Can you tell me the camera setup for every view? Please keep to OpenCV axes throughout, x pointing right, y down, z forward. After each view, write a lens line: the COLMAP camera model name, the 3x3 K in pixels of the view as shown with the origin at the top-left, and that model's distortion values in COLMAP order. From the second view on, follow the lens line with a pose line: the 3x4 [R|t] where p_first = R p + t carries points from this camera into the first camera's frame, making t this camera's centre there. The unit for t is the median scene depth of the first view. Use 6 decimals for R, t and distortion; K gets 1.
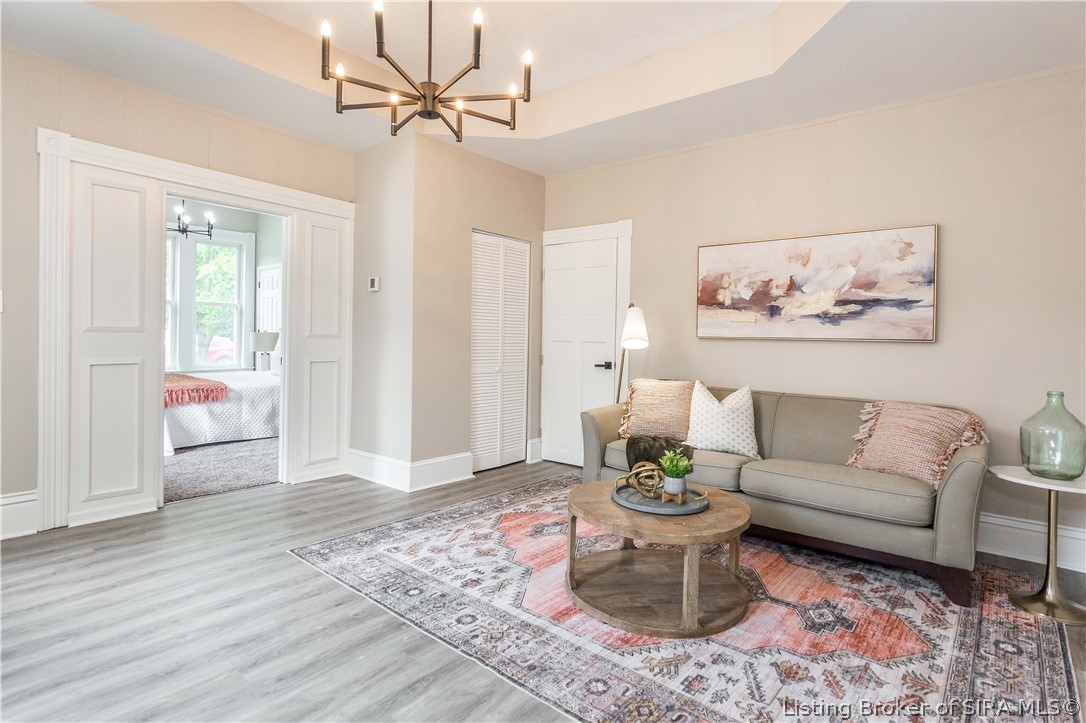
lens RADIAL K [[549.9, 0, 540.1], [0, 549.9, 339.1], [0, 0, 1]] dist [0.000258, -0.000632]
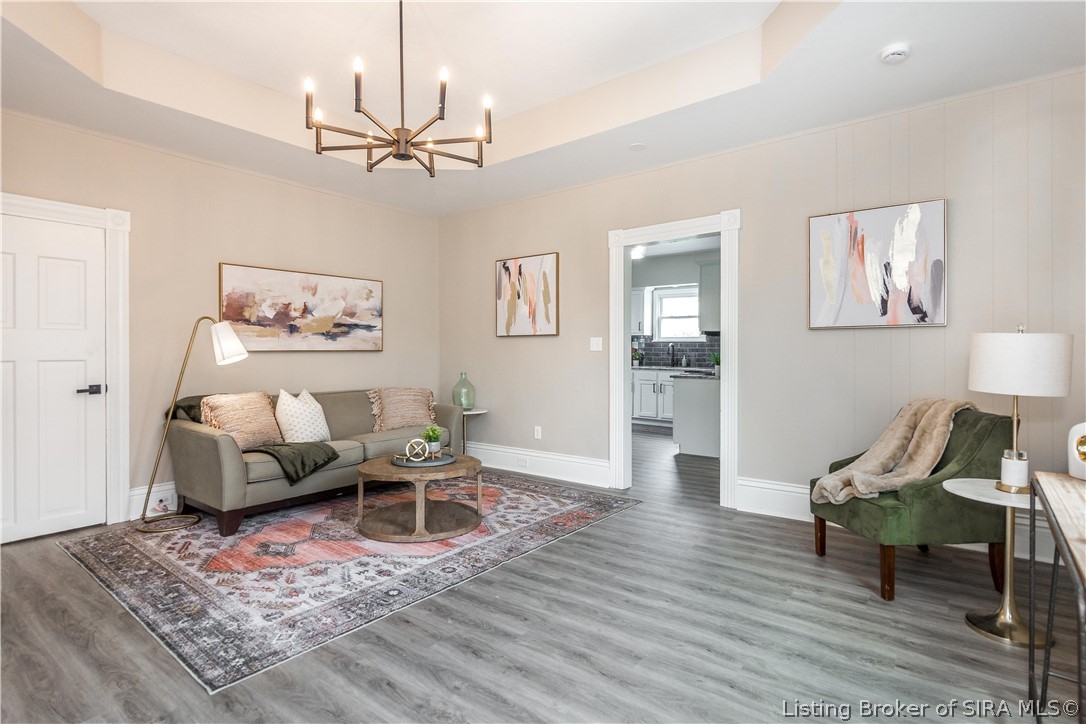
lens RADIAL K [[549.9, 0, 547.8], [0, 549.9, 357.2], [0, 0, 1]] dist [0.000258, -0.000632]
pose [[-0.037696, -0.031085, 0.998806, -1.095161], [0.007434, 0.999480, 0.031387, -0.028585], [-0.999262, 0.008608, -0.037445, 0.615057]]
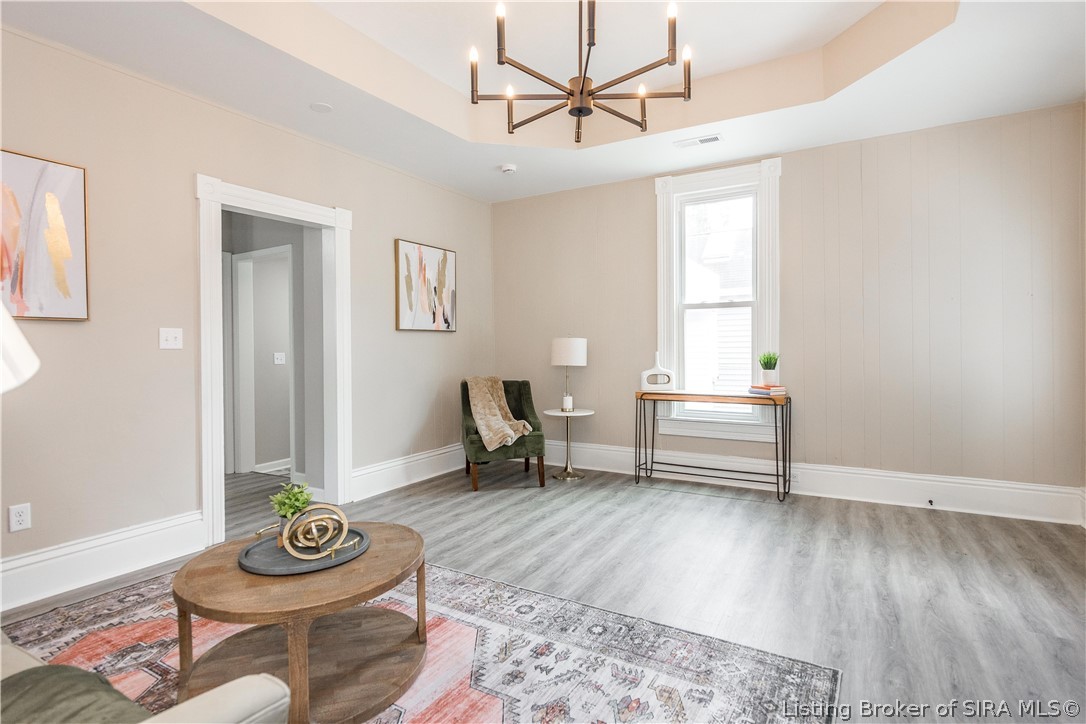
lens RADIAL K [[549.9, 0, 539.0], [0, 549.9, 357.7], [0, 0, 1]] dist [0.000258, -0.000632]
pose [[-0.986710, -0.006348, -0.162366, 0.014443], [-0.009725, 0.999752, 0.020015, -0.006455], [0.162199, 0.021328, -0.986528, 1.571310]]
